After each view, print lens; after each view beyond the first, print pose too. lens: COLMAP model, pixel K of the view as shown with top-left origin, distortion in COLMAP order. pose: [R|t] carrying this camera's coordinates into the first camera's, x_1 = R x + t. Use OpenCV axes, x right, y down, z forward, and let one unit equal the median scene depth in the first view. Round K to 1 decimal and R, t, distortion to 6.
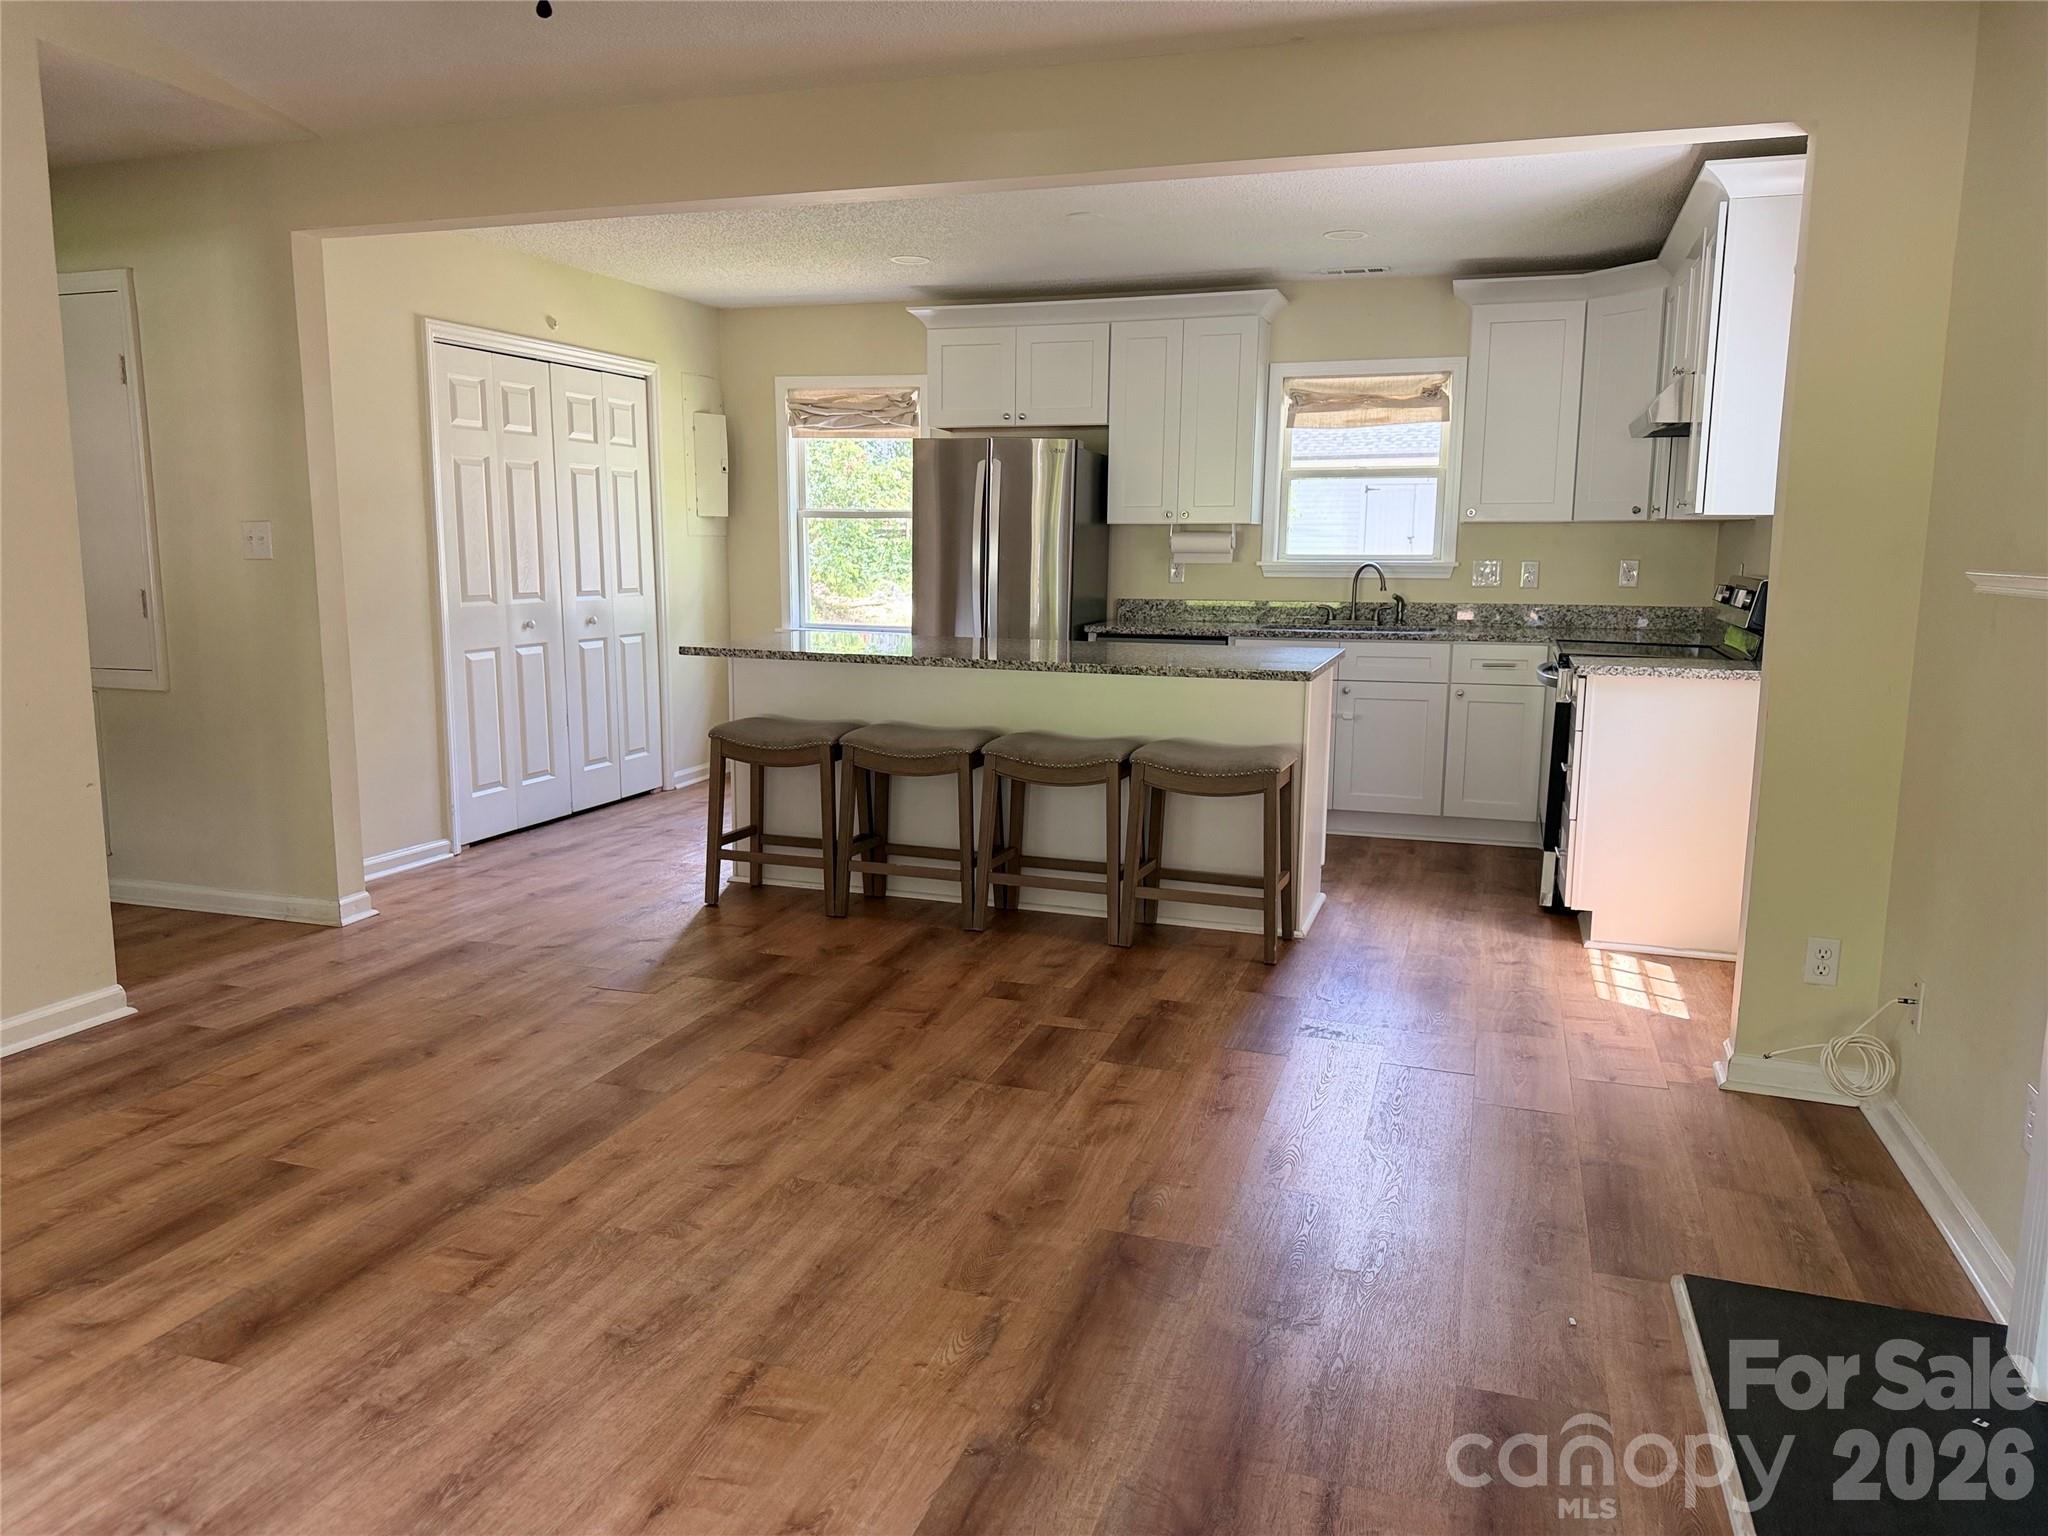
lens RADIAL K [[1435.6, 0, 1022.1], [0, 1435.6, 778.8], [0, 0, 1]] dist [0.053128, -0.065906]
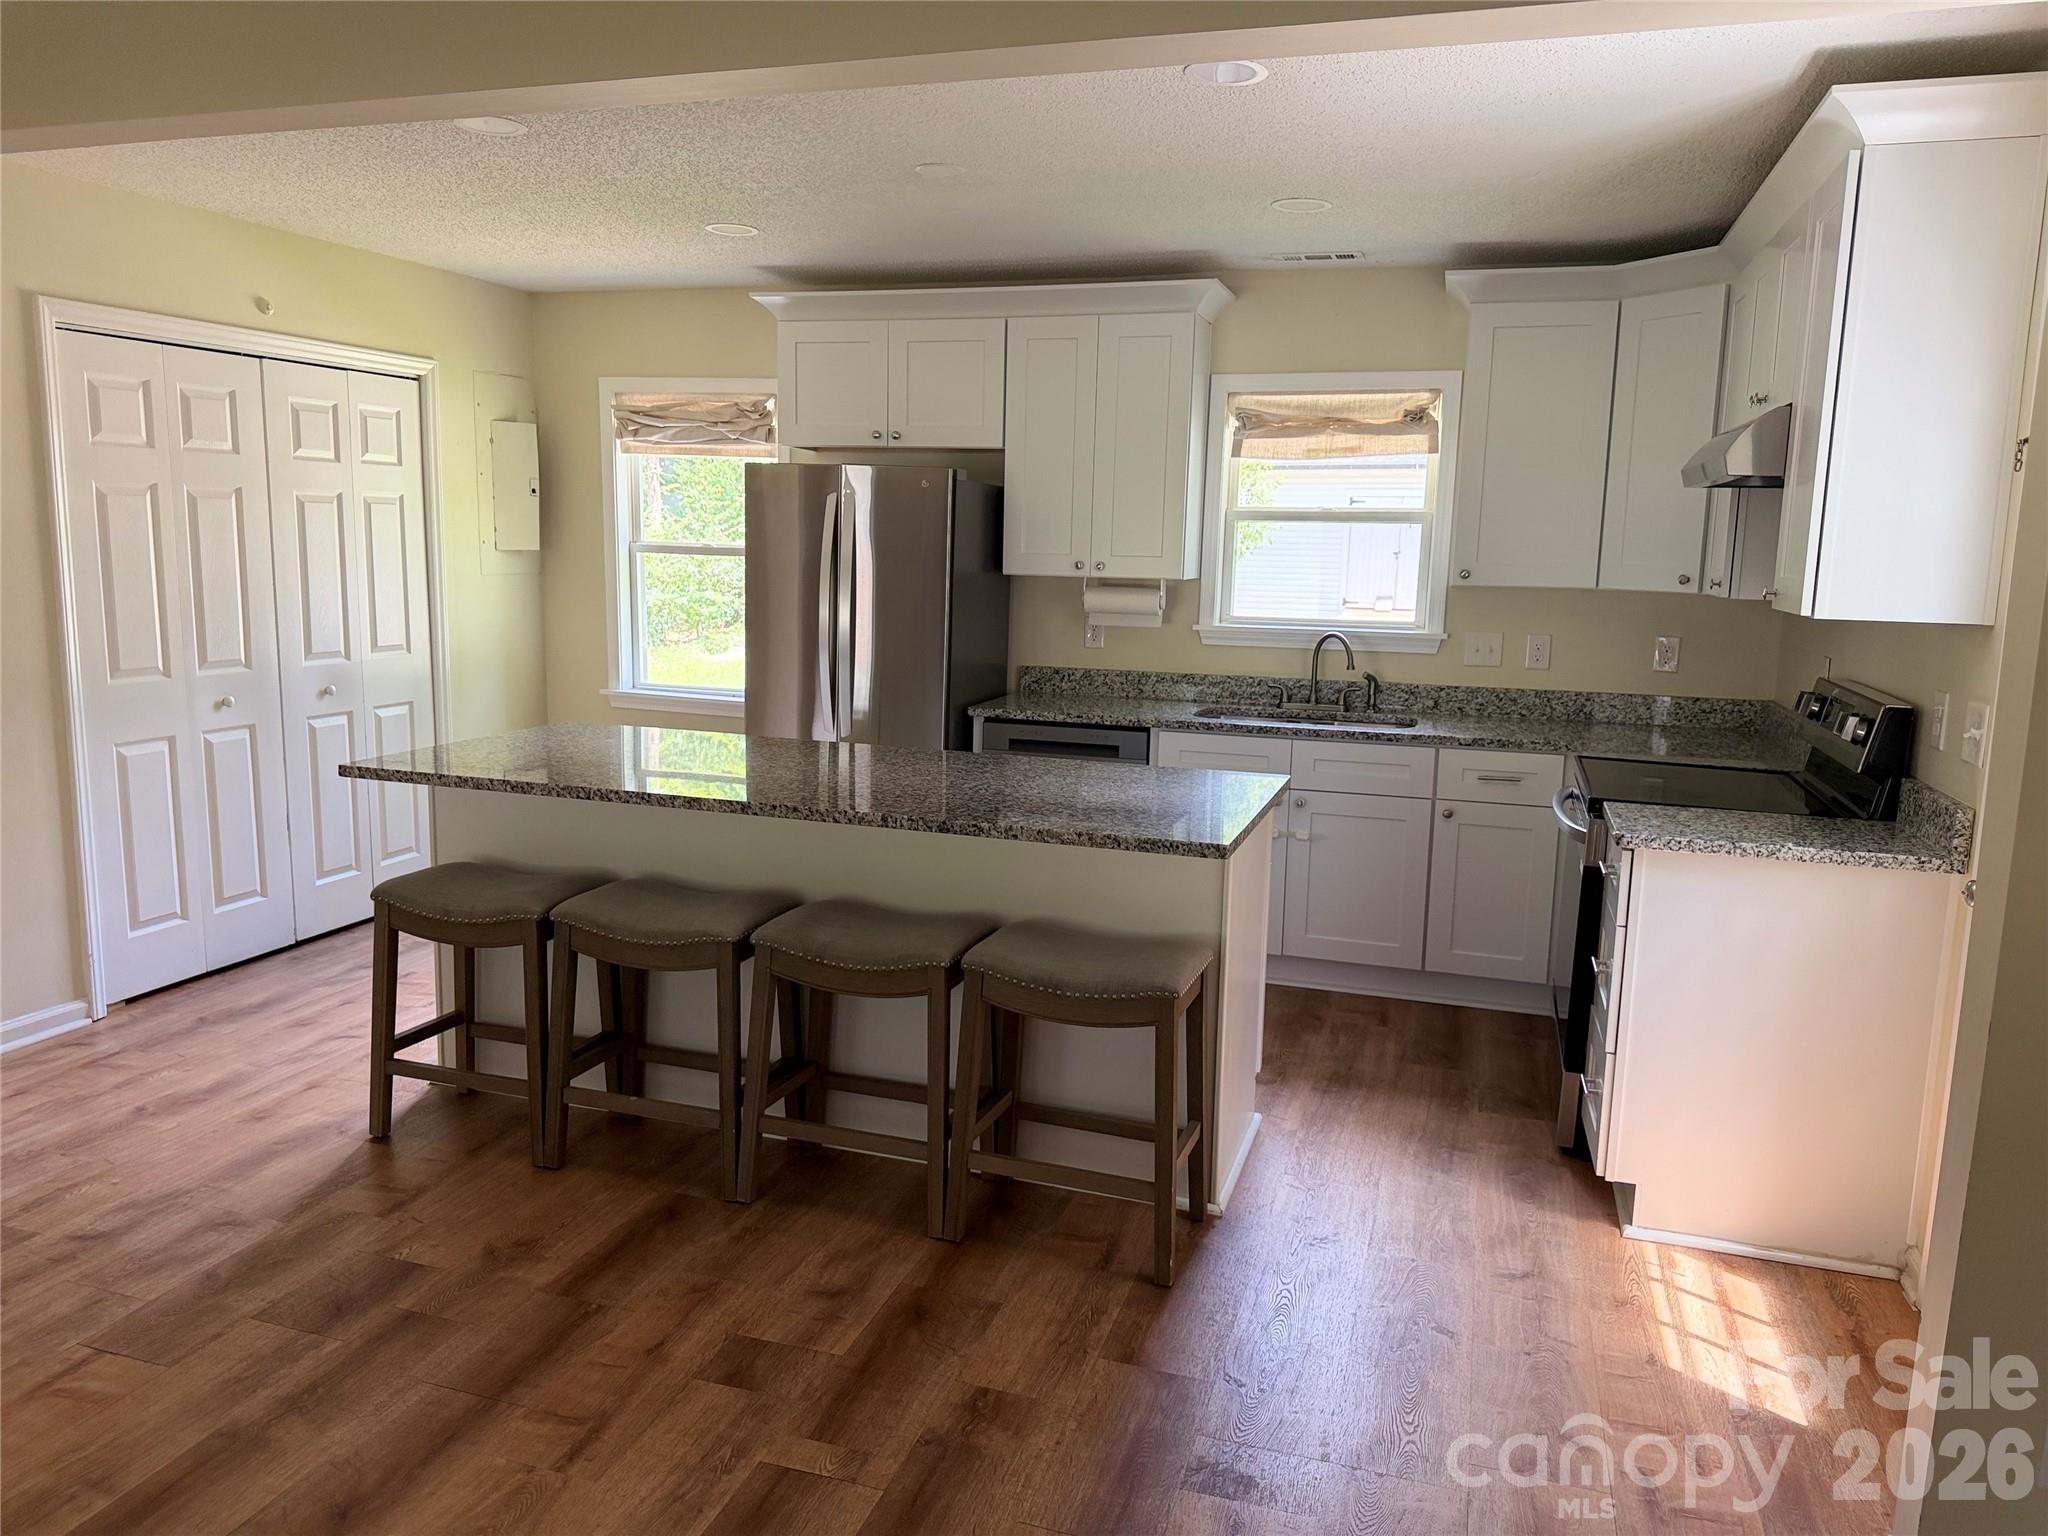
lens RADIAL K [[1435.6, 0, 1034.3], [0, 1435.6, 768.1], [0, 0, 1]] dist [0.053128, -0.065906]
pose [[0.999778, 0.012524, 0.016948, 0.085047], [-0.012443, 0.999911, -0.004838, -0.090287], [-0.017007, 0.004626, 0.999845, 0.287355]]
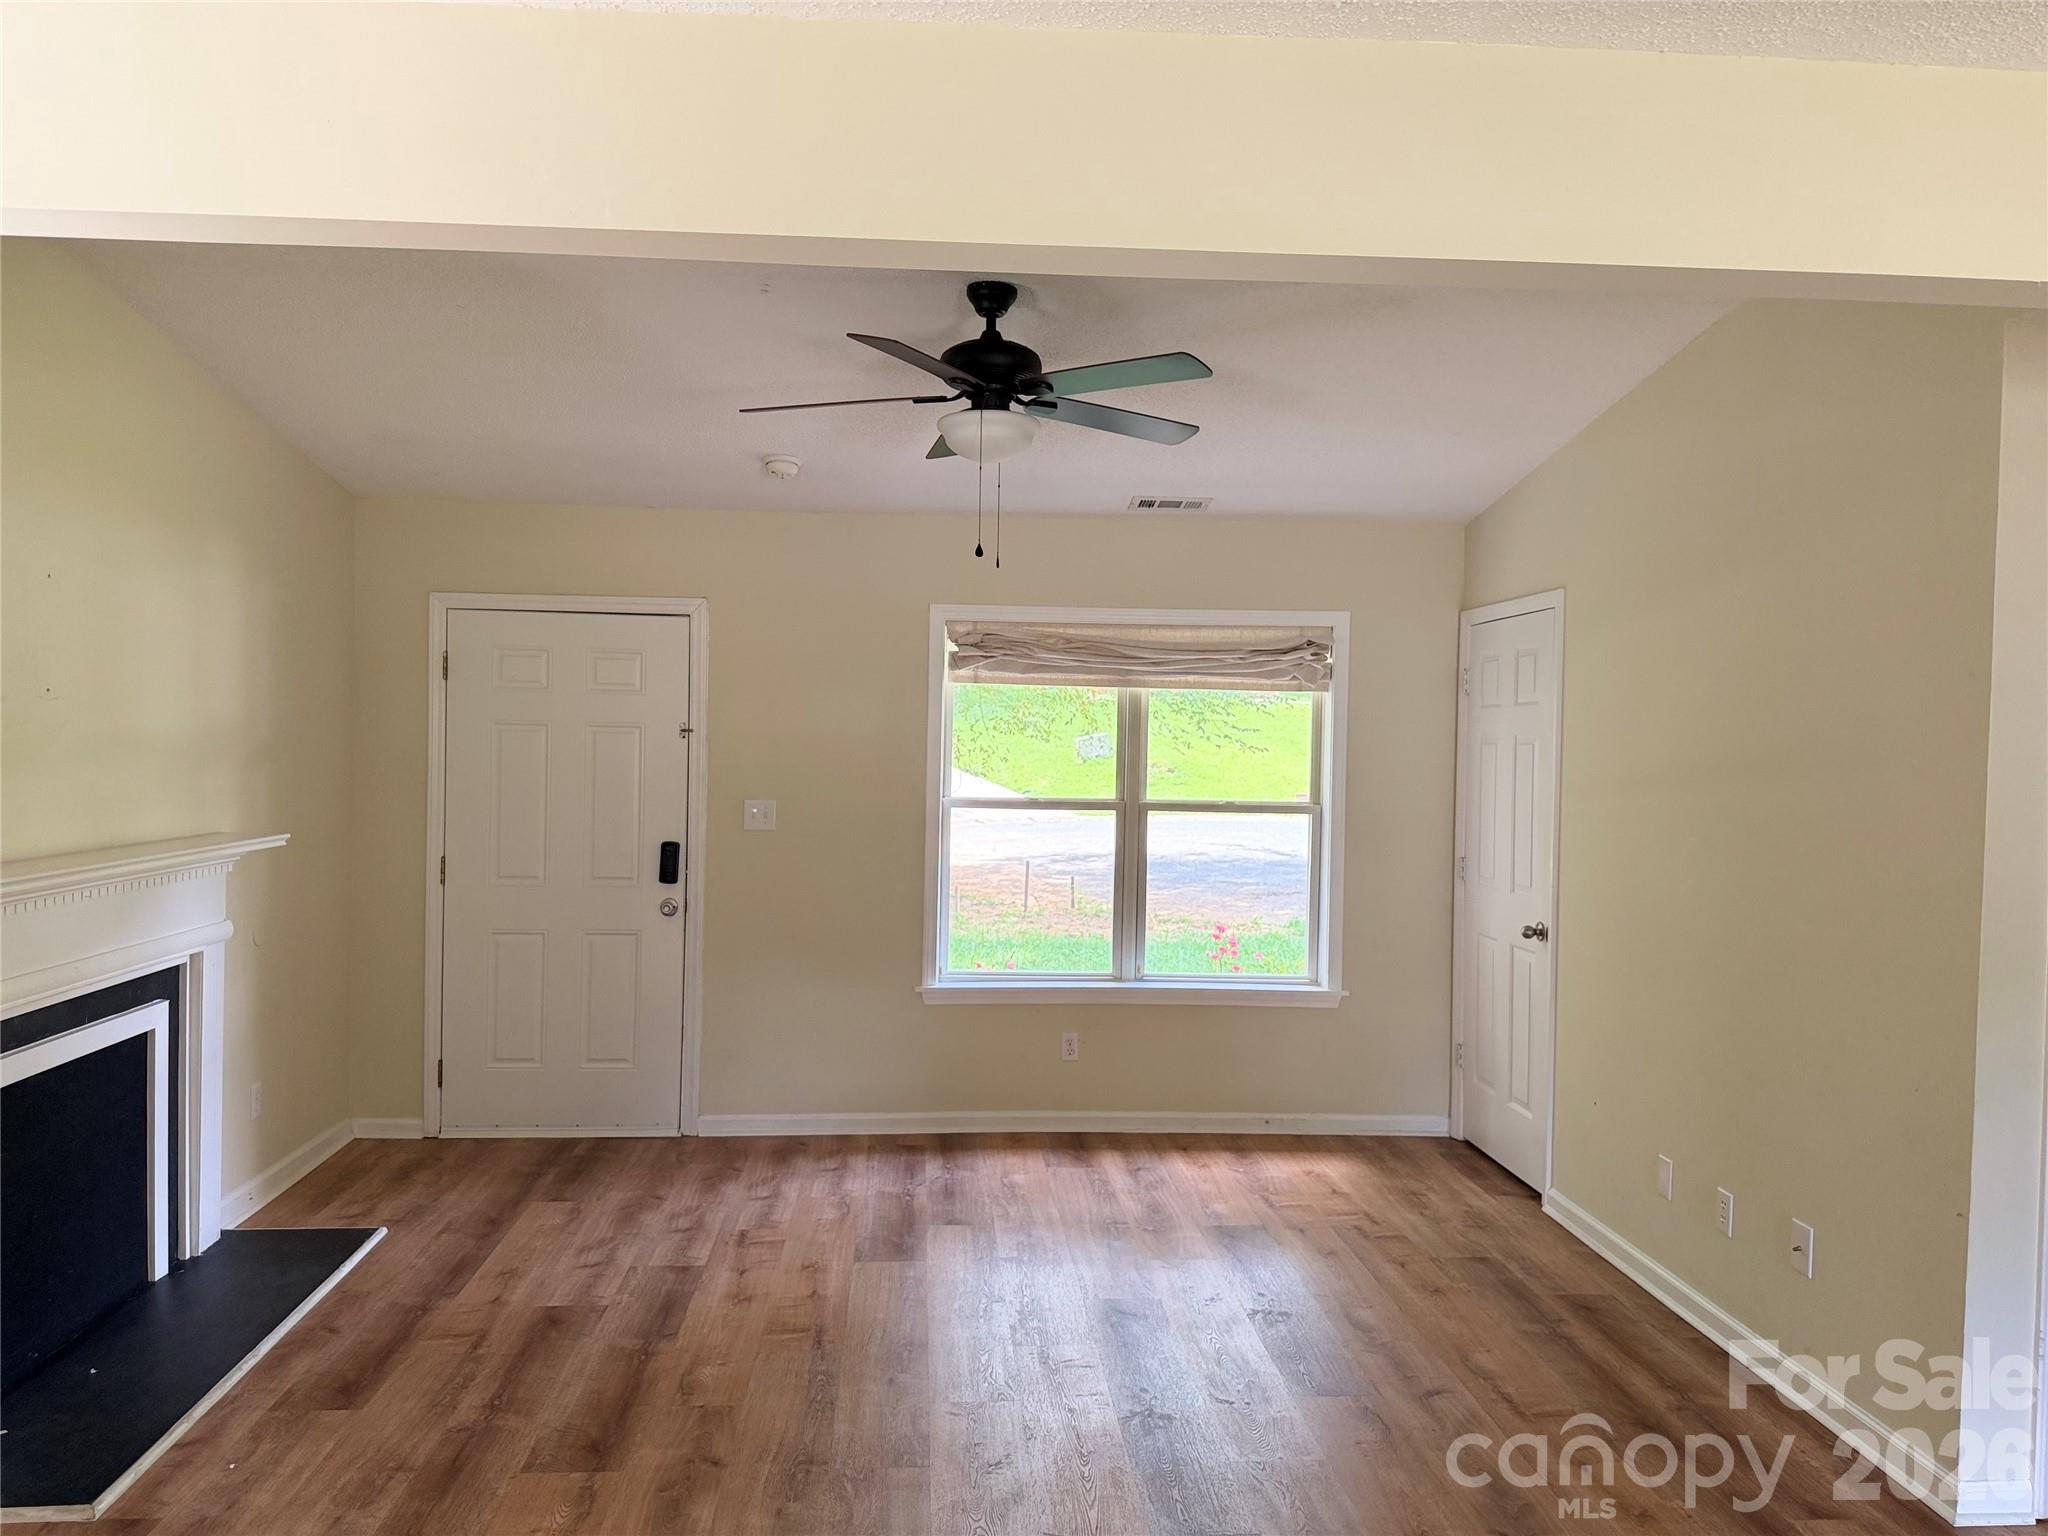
lens RADIAL K [[1435.6, 0, 1003.9], [0, 1435.6, 745.8], [0, 0, 1]] dist [0.053128, -0.065906]
pose [[-0.928392, -0.022576, -0.370917, 0.113447], [-0.084606, 0.984779, 0.151828, -0.244227], [0.361843, 0.172338, -0.916171, 1.112196]]
